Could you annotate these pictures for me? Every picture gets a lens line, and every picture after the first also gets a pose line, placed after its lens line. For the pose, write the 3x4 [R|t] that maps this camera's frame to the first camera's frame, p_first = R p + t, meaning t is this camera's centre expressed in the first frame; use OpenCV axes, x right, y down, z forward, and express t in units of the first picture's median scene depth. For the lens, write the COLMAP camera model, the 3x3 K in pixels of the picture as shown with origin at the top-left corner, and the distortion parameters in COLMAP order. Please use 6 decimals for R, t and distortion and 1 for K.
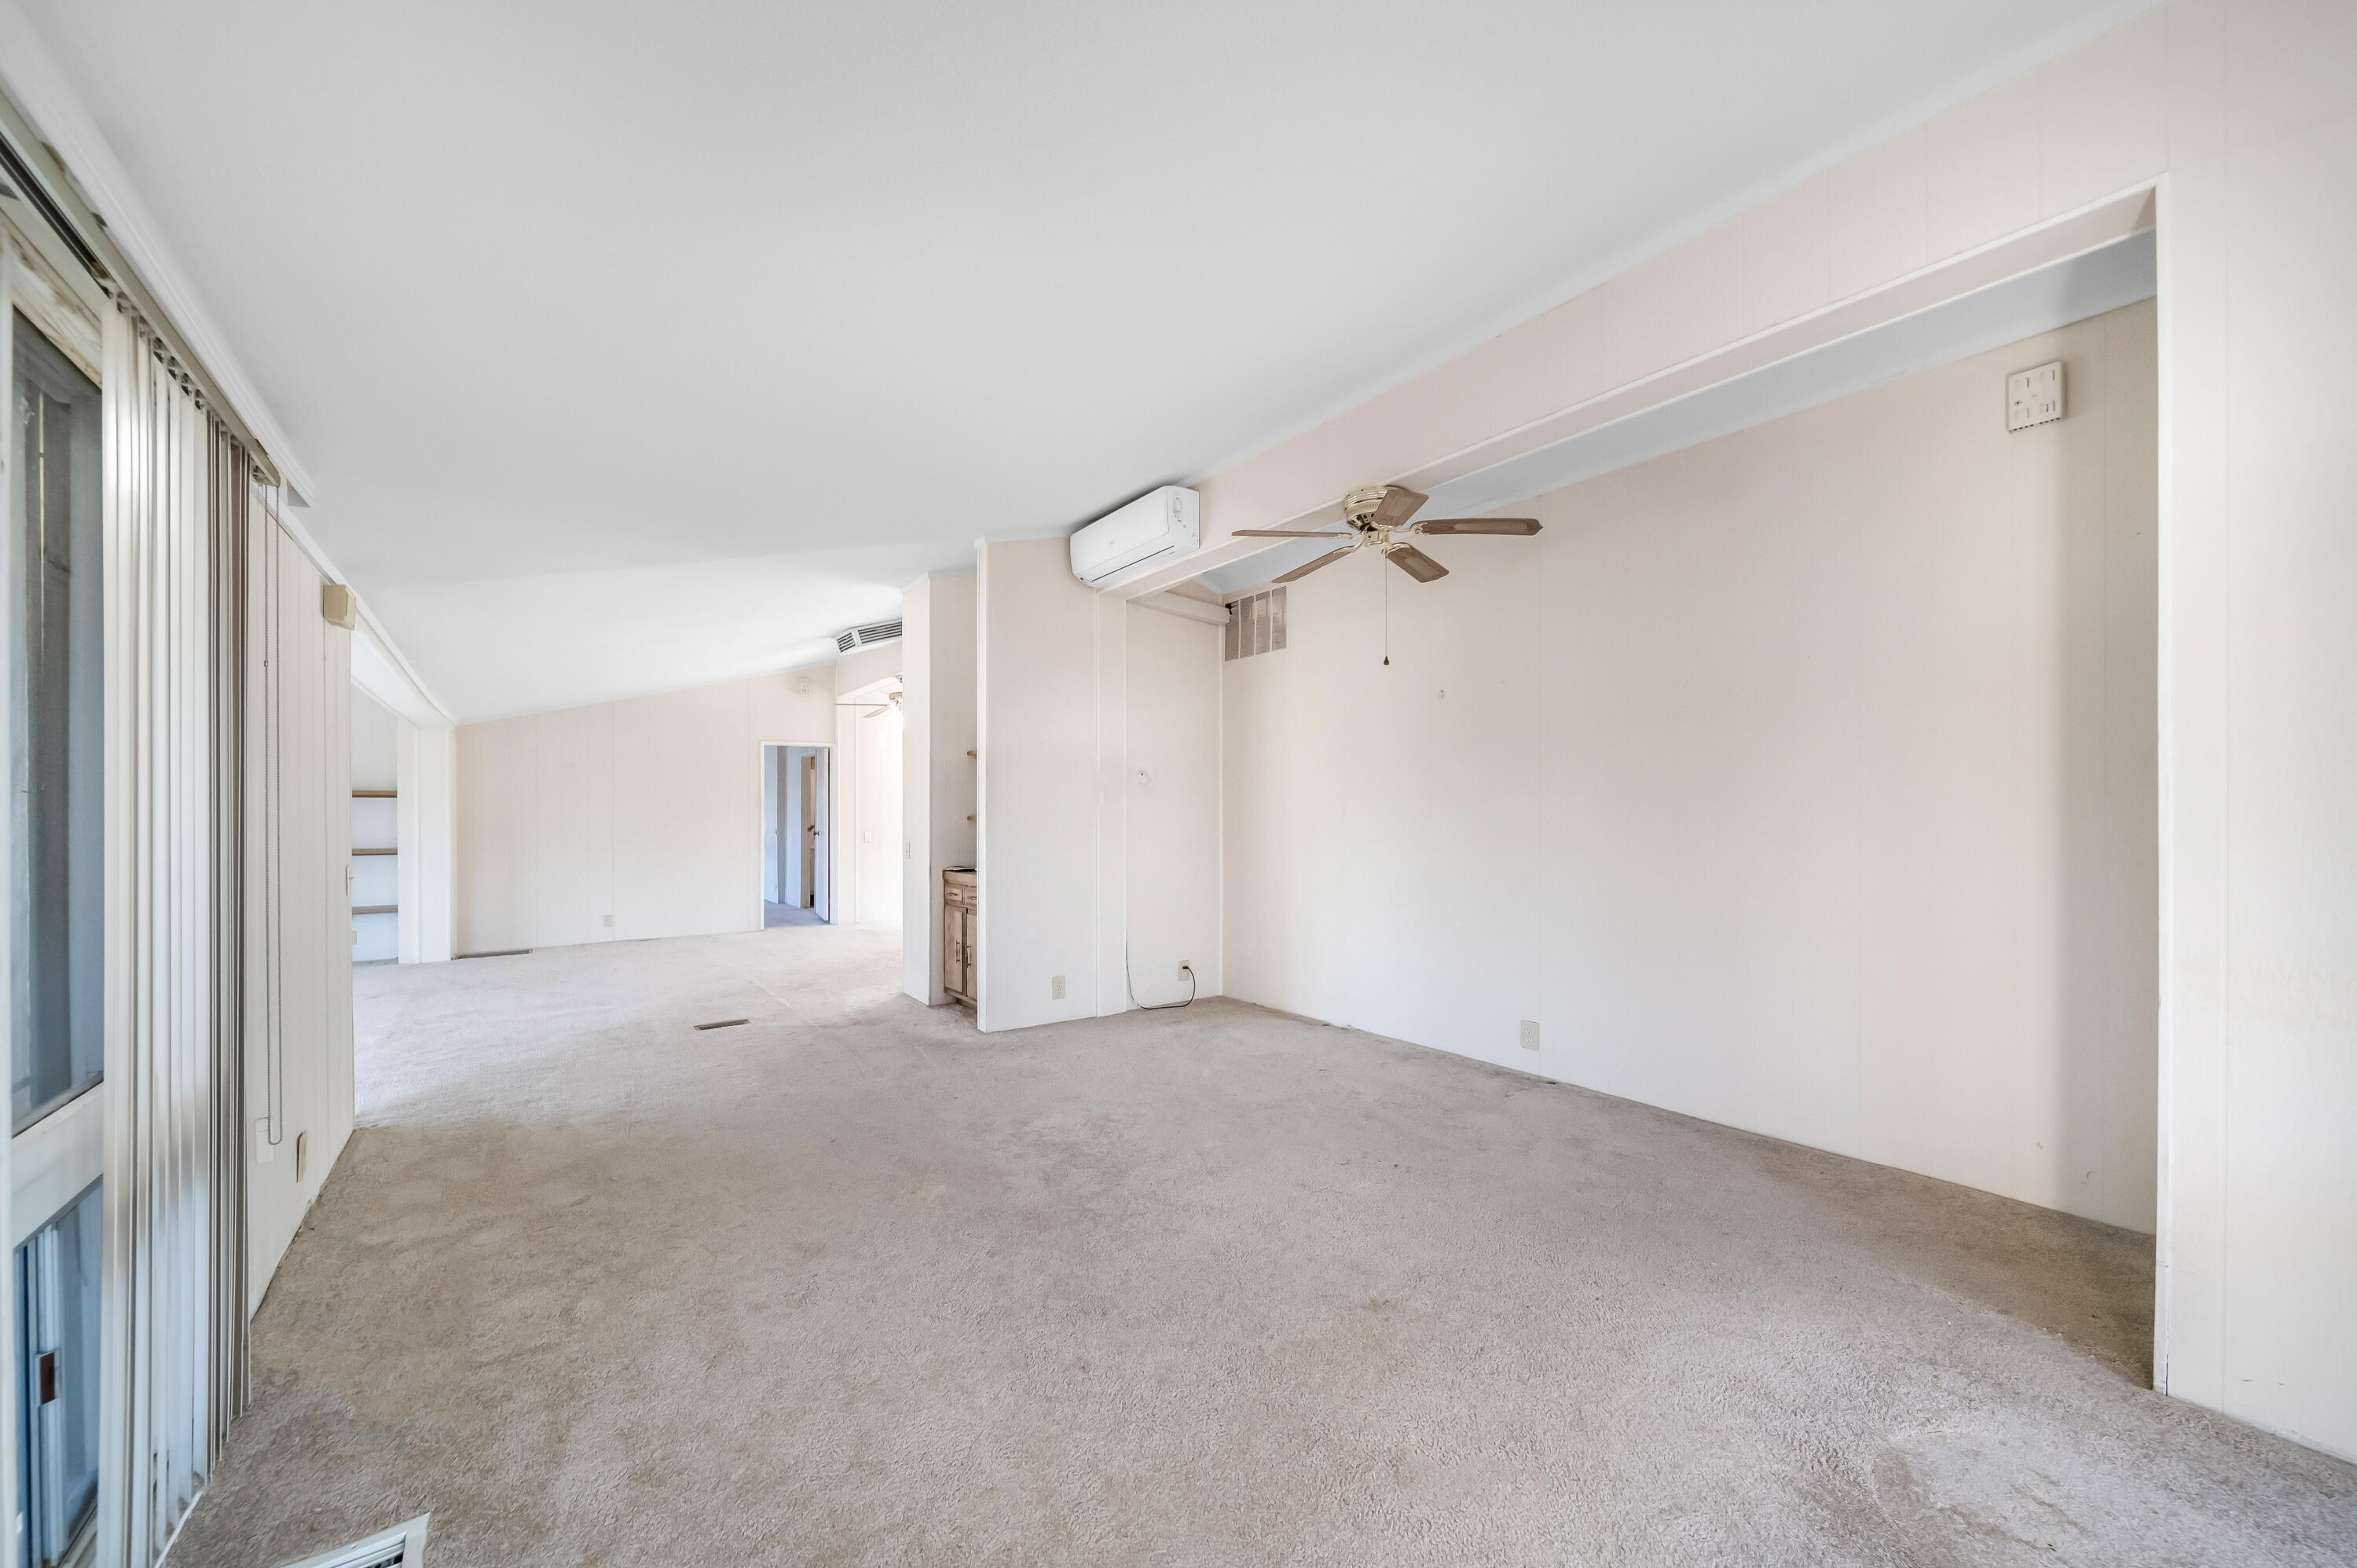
lens RADIAL K [[873.2, 0, 1202.0], [0, 873.2, 807.4], [0, 0, 1]] dist [-0.001641, -0.001326]
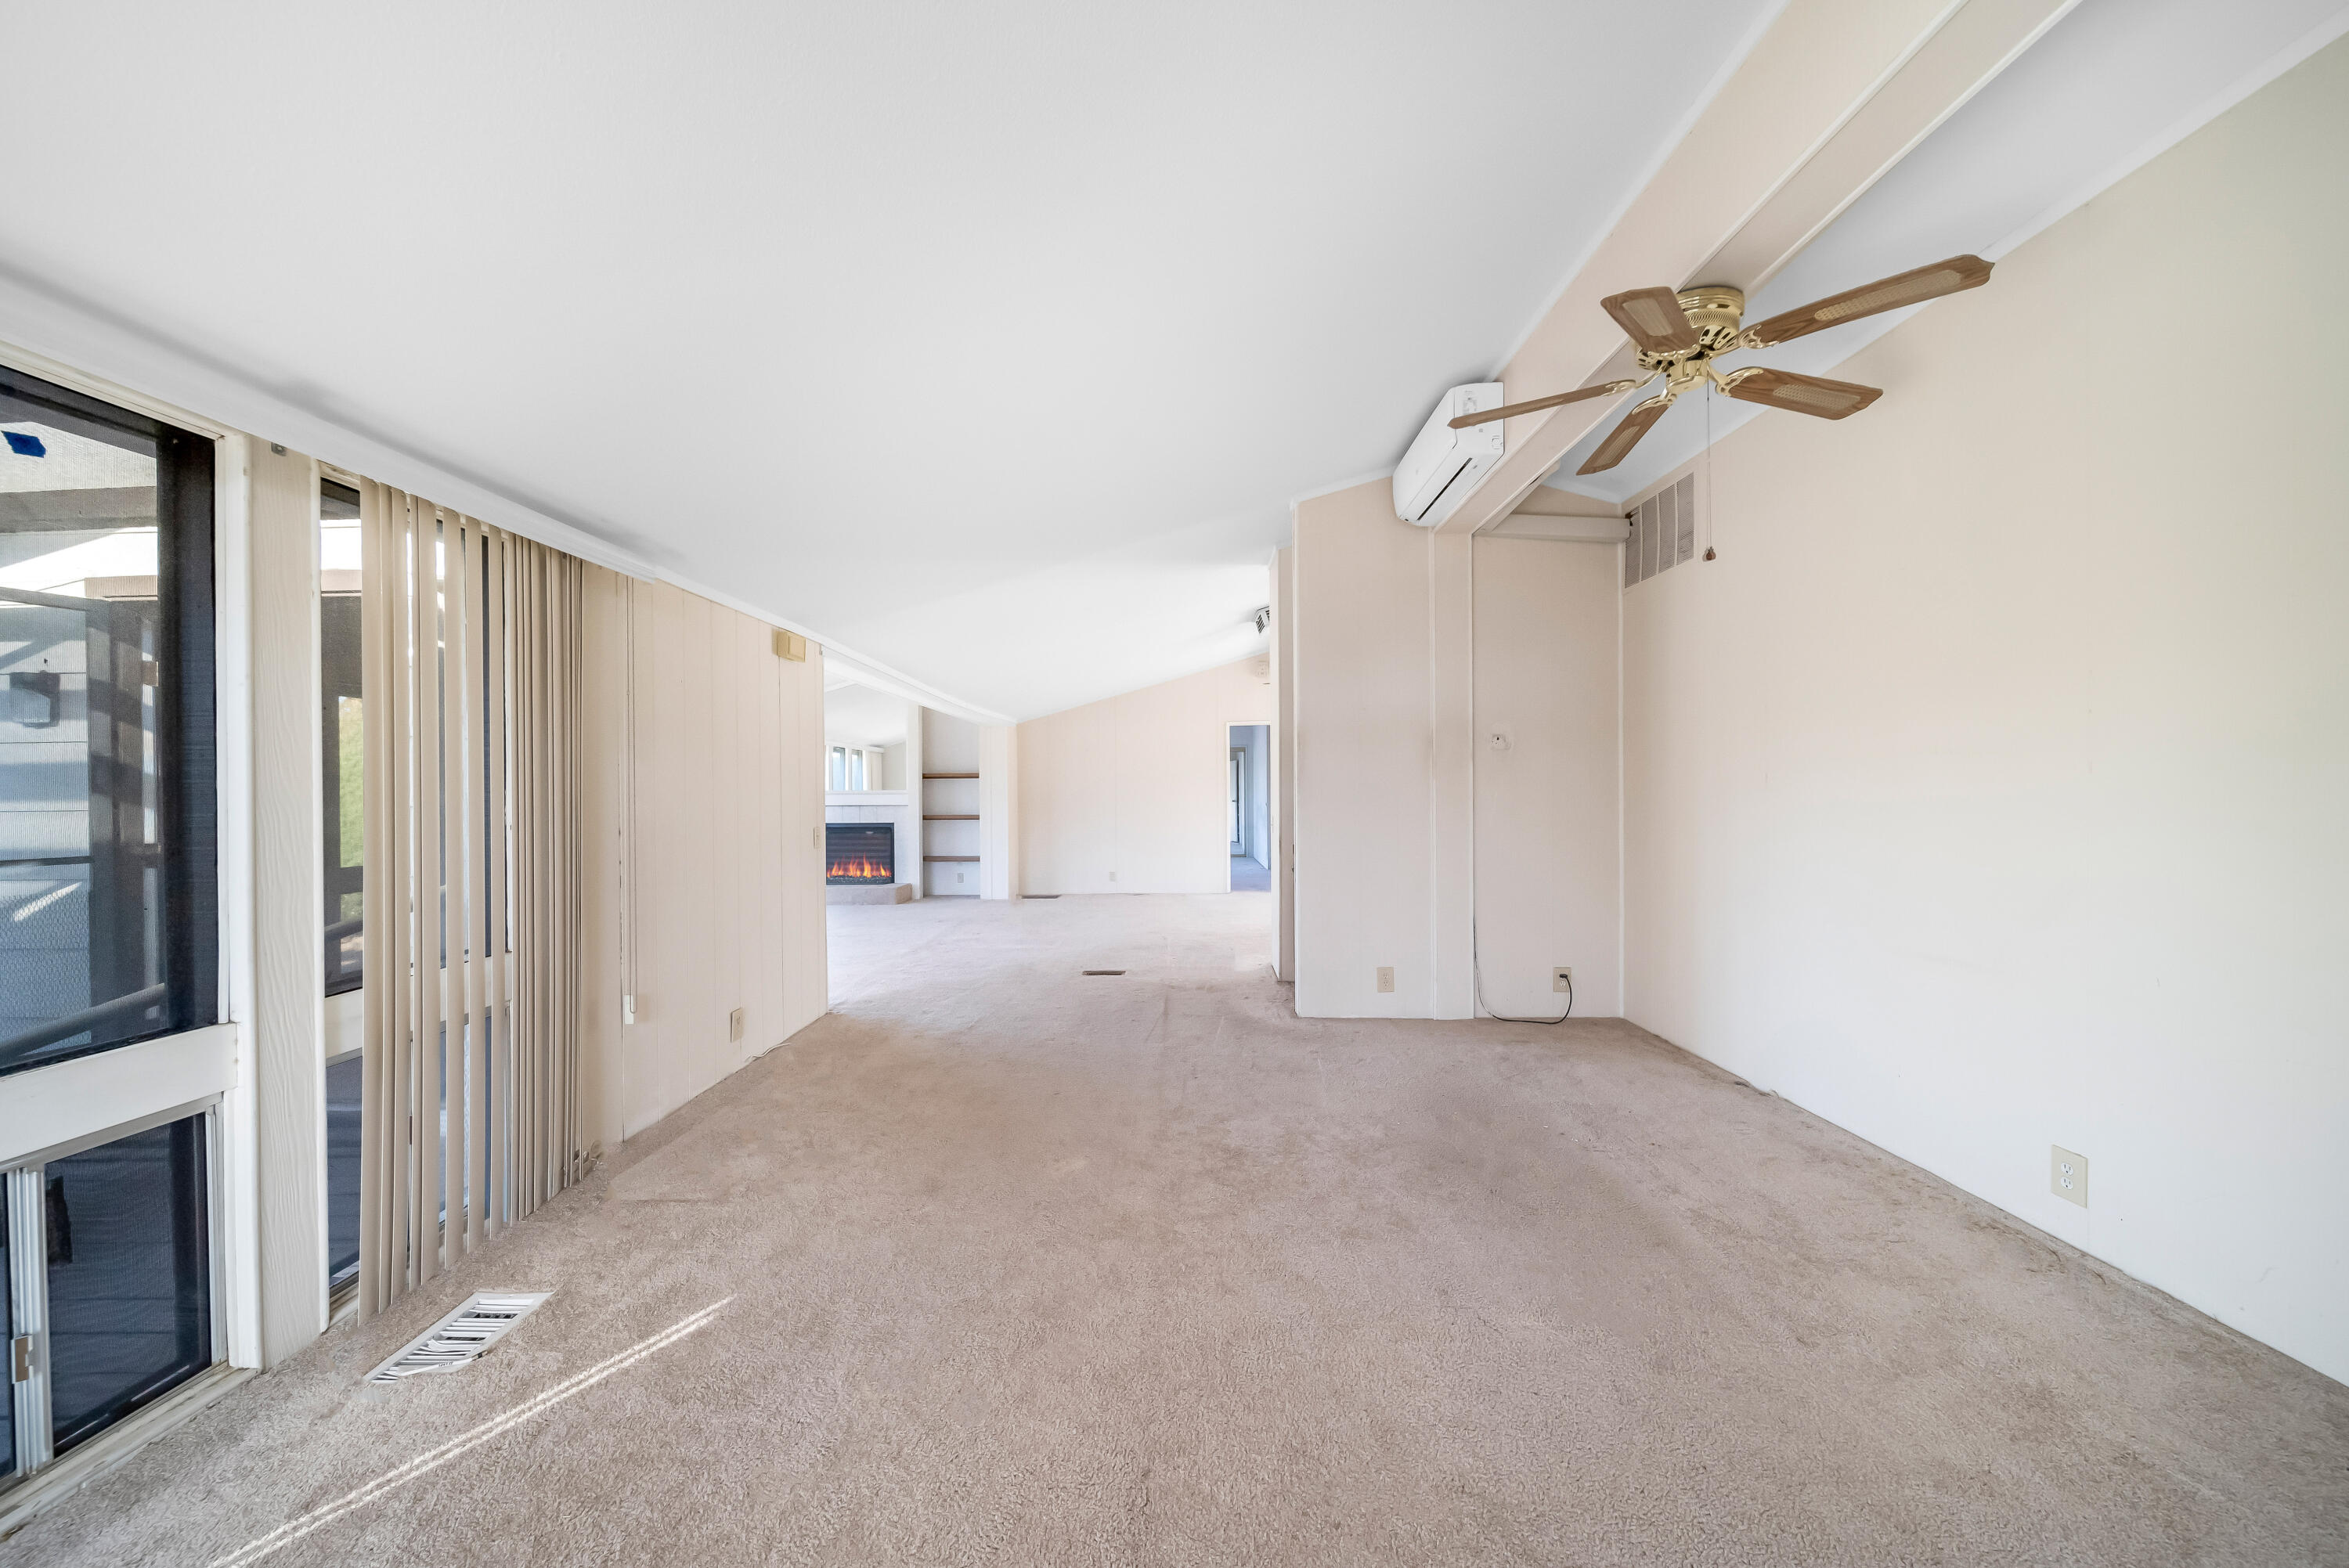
lens RADIAL K [[870.2, 0, 1167.3], [0, 870.2, 787.6], [0, 0, 1]] dist [-0.001641, -0.001326]
pose [[0.771927, -0.006624, -0.635677, 0.210453], [0.012452, 0.999911, 0.004702, 0.000911], [0.635590, -0.011545, 0.771941, 0.151550]]
